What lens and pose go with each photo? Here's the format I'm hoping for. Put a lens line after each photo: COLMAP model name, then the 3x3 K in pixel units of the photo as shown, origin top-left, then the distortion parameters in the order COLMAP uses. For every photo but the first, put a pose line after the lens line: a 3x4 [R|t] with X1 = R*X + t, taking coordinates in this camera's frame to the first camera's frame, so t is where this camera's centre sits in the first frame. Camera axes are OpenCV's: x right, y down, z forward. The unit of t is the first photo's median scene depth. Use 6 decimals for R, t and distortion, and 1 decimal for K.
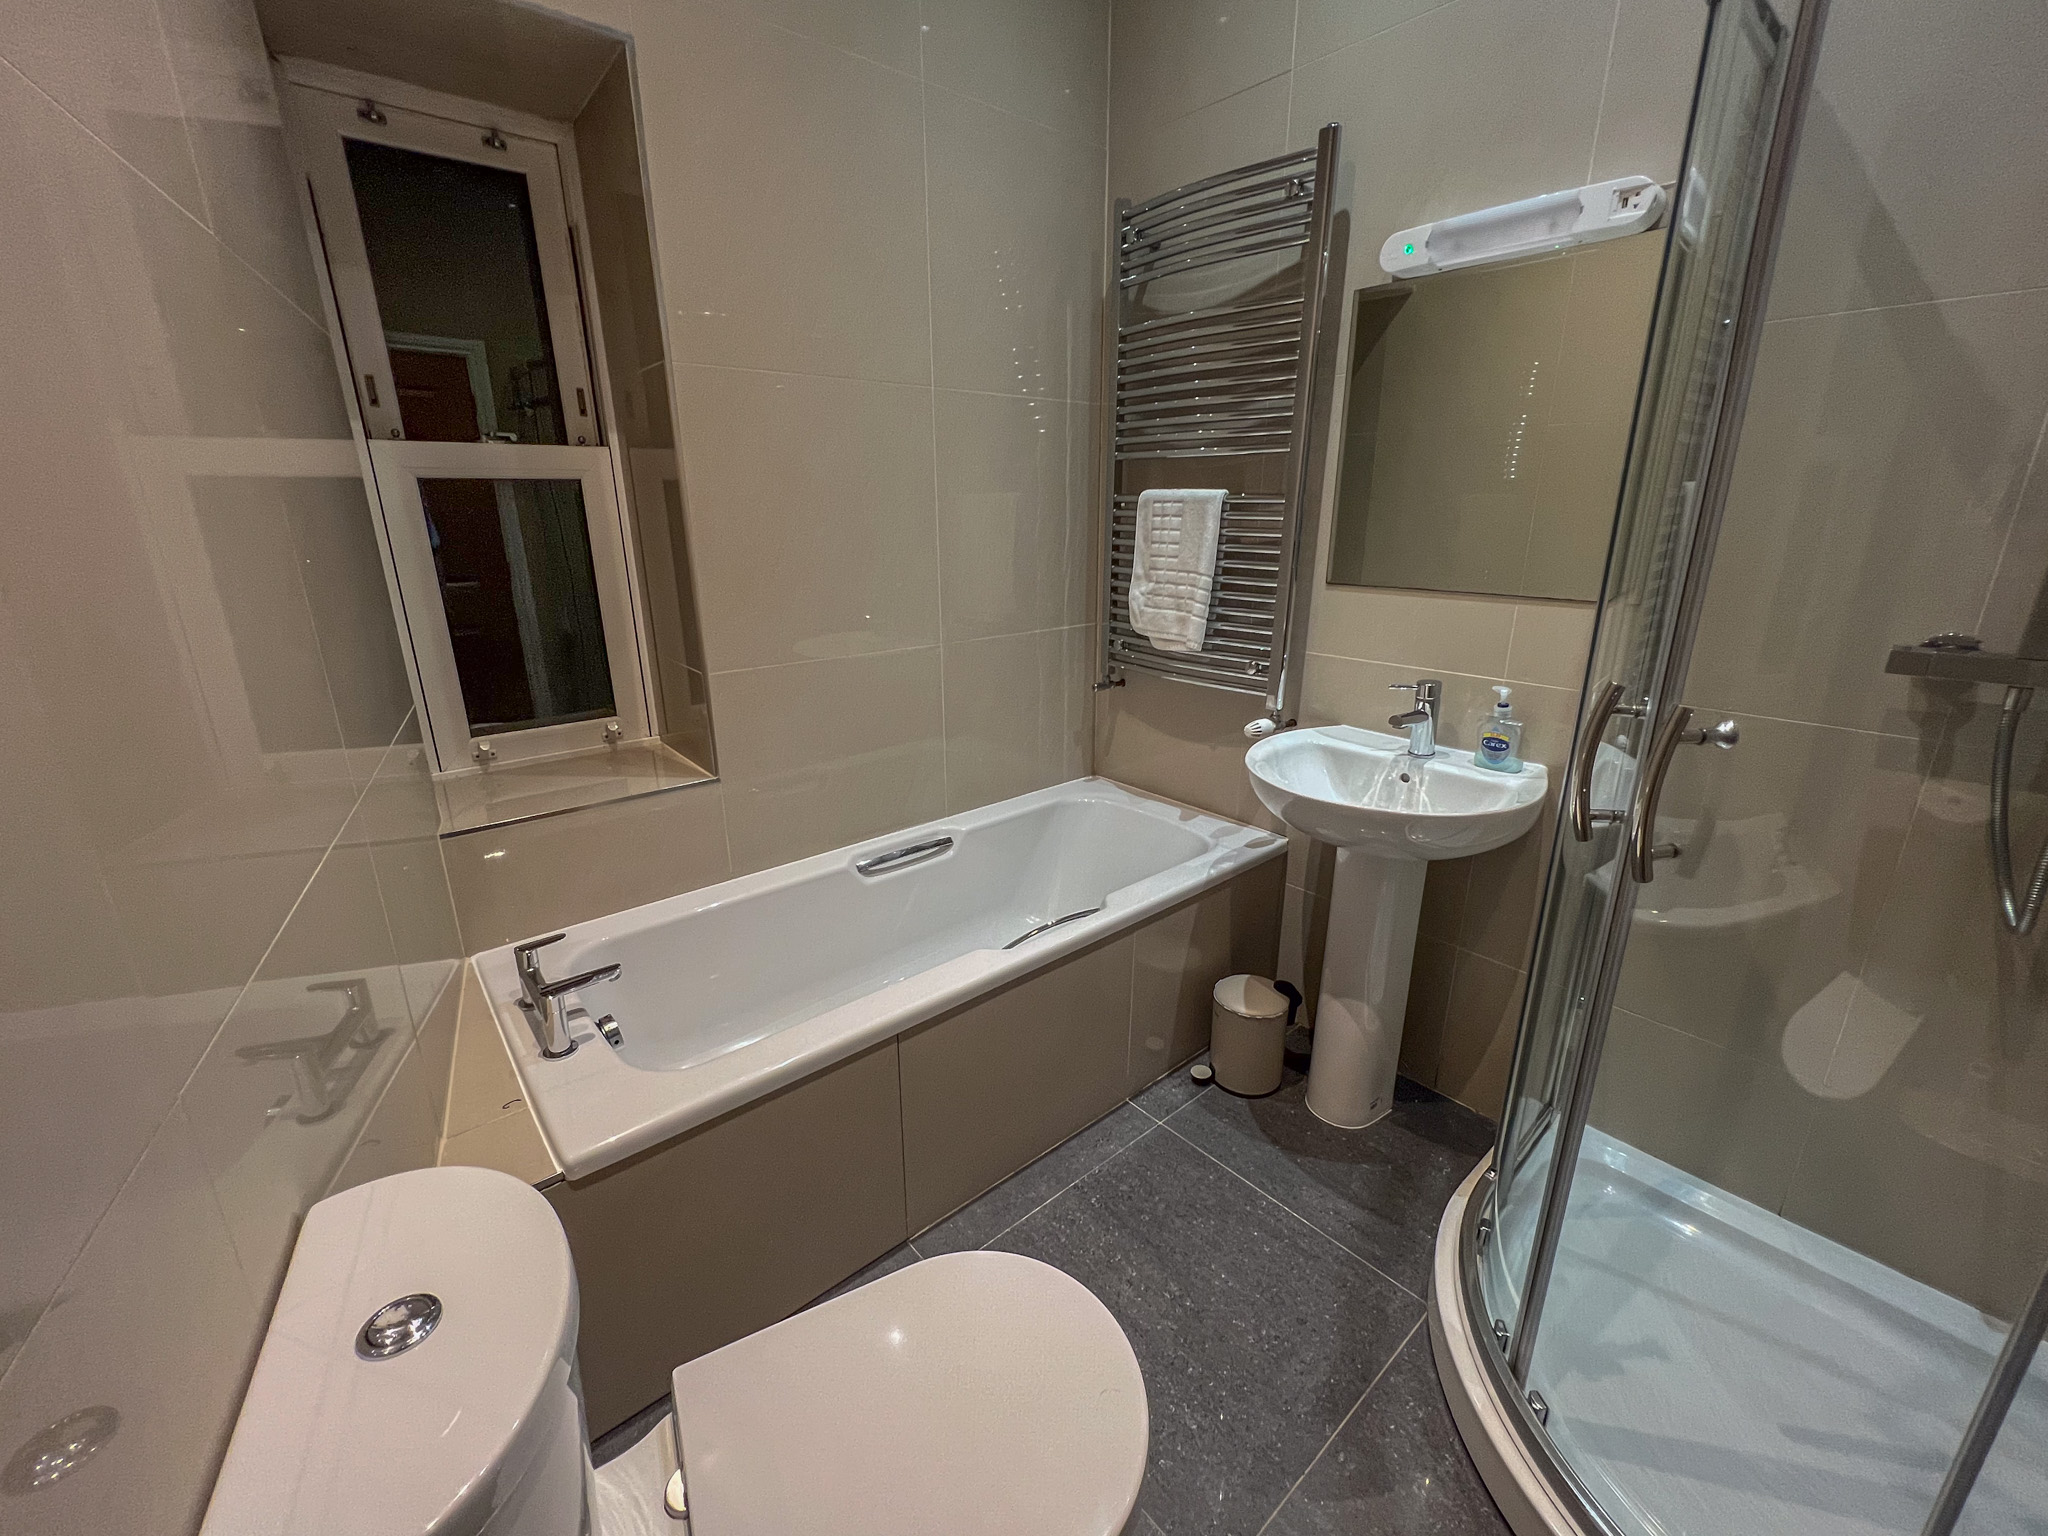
lens RADIAL K [[840.5, 0, 1027.8], [0, 840.5, 766.4], [0, 0, 1]] dist [0.002542, 0.000264]
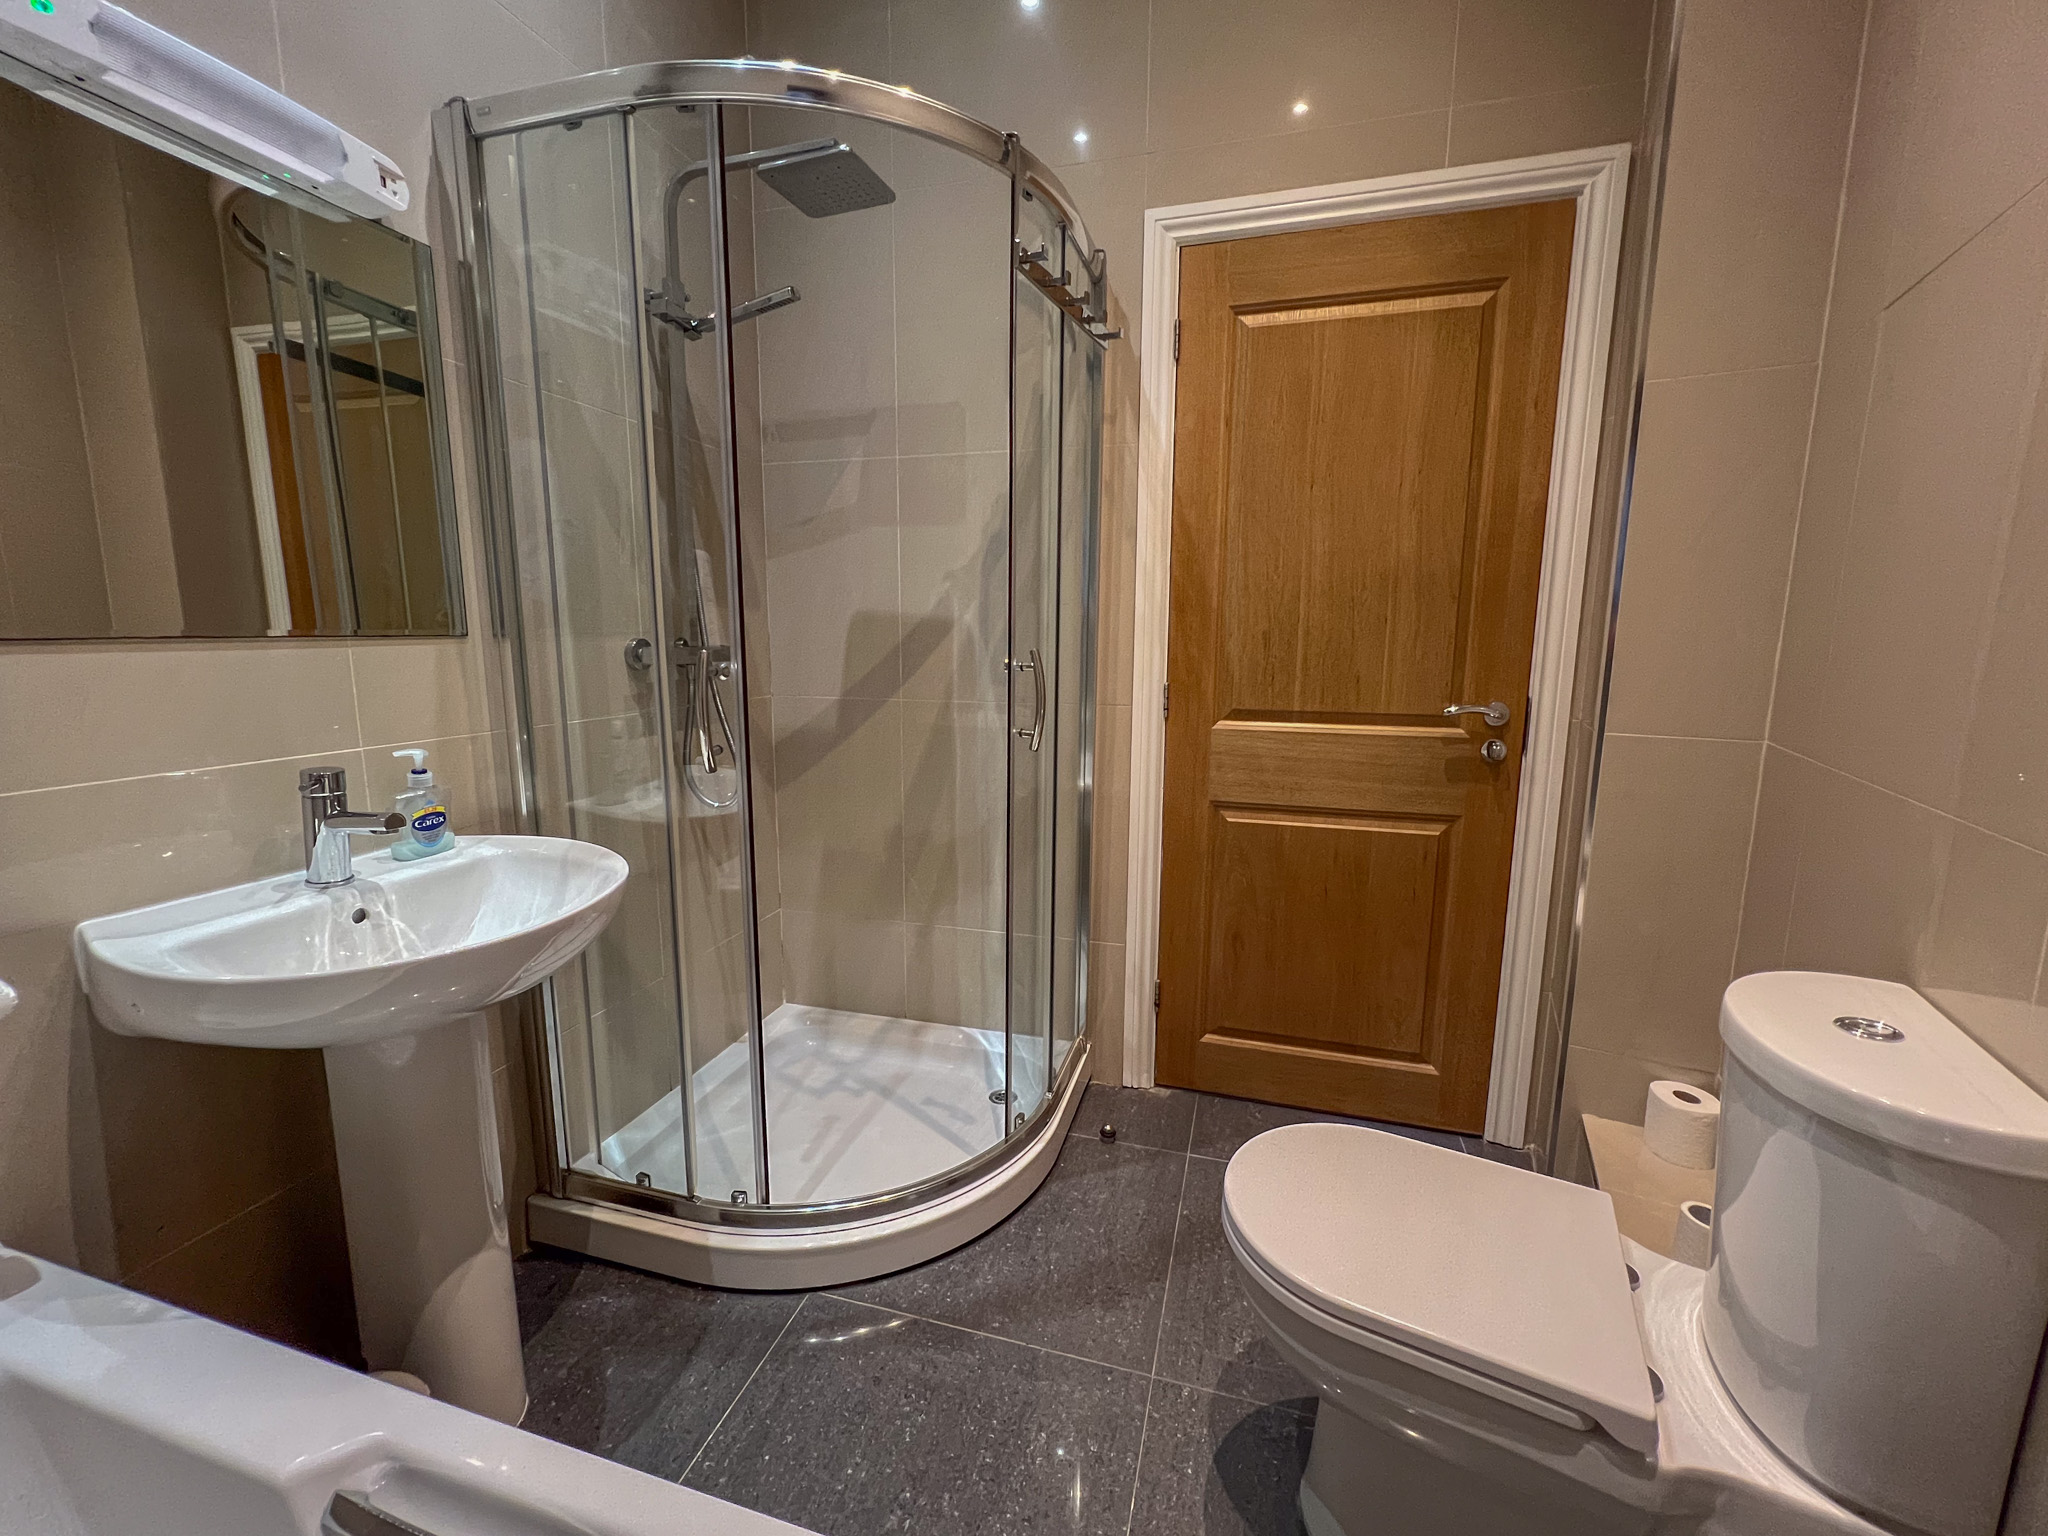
lens RADIAL K [[840.5, 0, 1021.9], [0, 840.5, 765.7], [0, 0, 1]] dist [0.002542, 0.000264]
pose [[-0.541830, -0.131404, 0.830152, -0.383499], [0.244544, 0.920325, 0.305288, -0.179976], [-0.804126, 0.368423, -0.466526, 0.916889]]
